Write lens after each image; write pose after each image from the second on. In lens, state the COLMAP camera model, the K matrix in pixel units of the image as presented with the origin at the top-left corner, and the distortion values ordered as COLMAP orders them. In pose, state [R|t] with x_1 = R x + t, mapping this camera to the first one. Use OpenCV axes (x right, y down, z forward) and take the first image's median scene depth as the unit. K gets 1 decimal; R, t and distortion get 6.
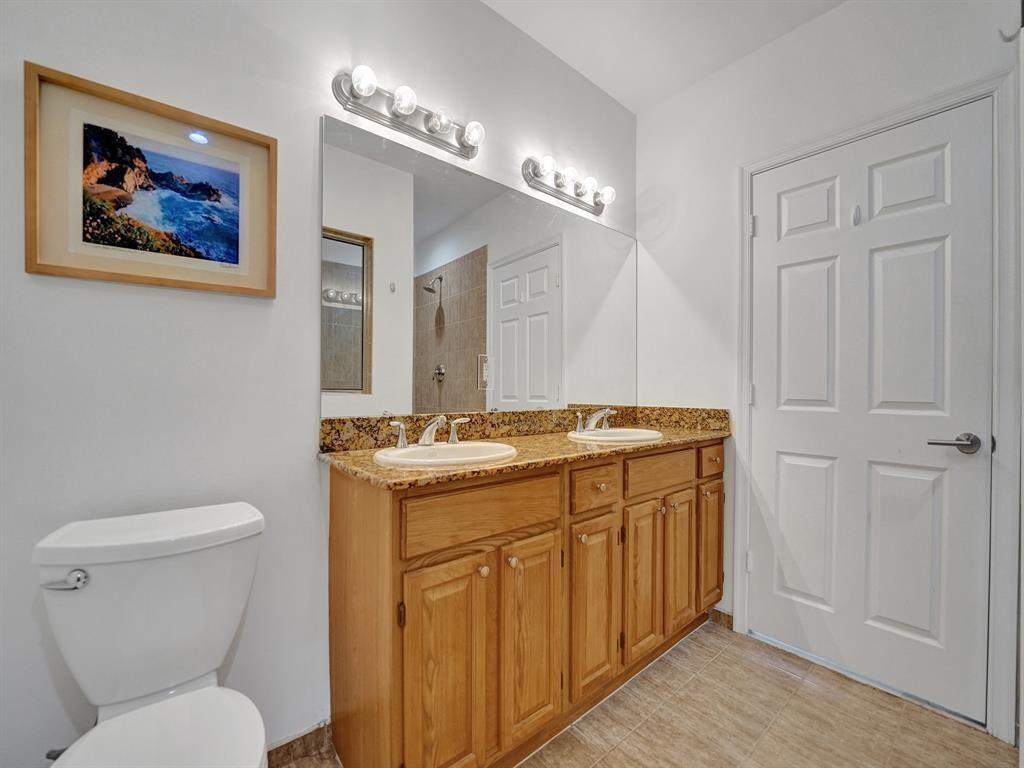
lens RADIAL K [[418.2, 0, 515.3], [0, 418.2, 396.5], [0, 0, 1]] dist [-0.019451, 0.000575]
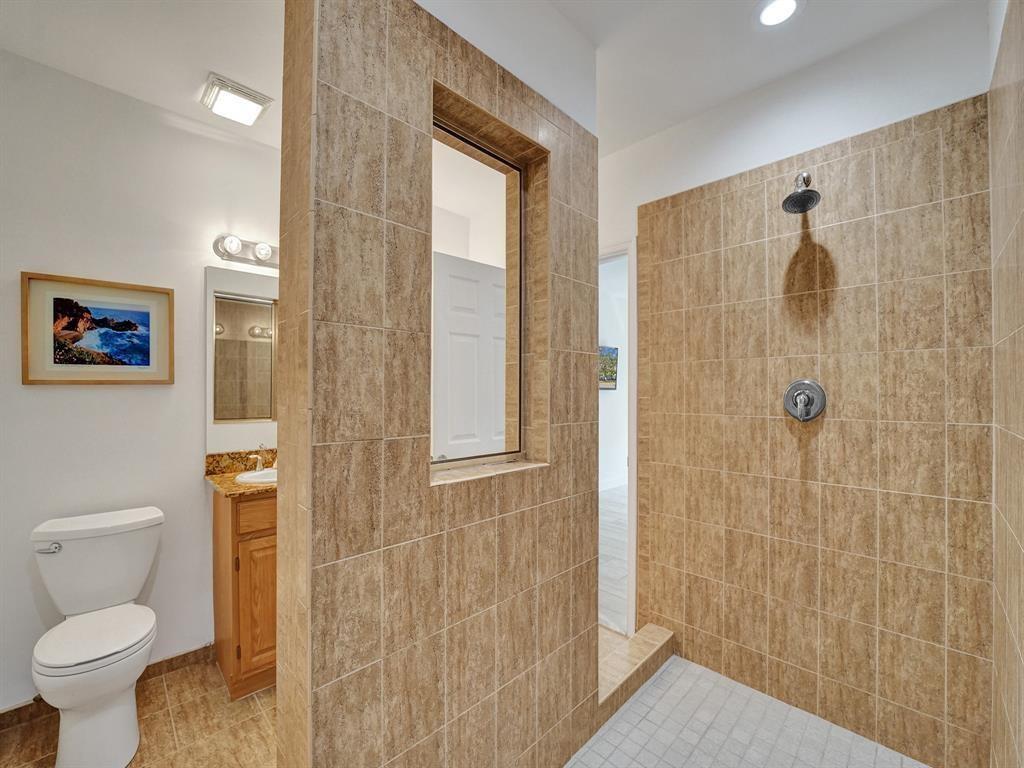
lens RADIAL K [[418.2, 0, 515.3], [0, 418.2, 396.5], [0, 0, 1]] dist [-0.019451, 0.000575]
pose [[0.997214, -0.007177, 0.074248, 0.767822], [0.007476, 0.999965, -0.003748, -0.195271], [-0.074218, 0.004293, 0.997233, -0.870138]]
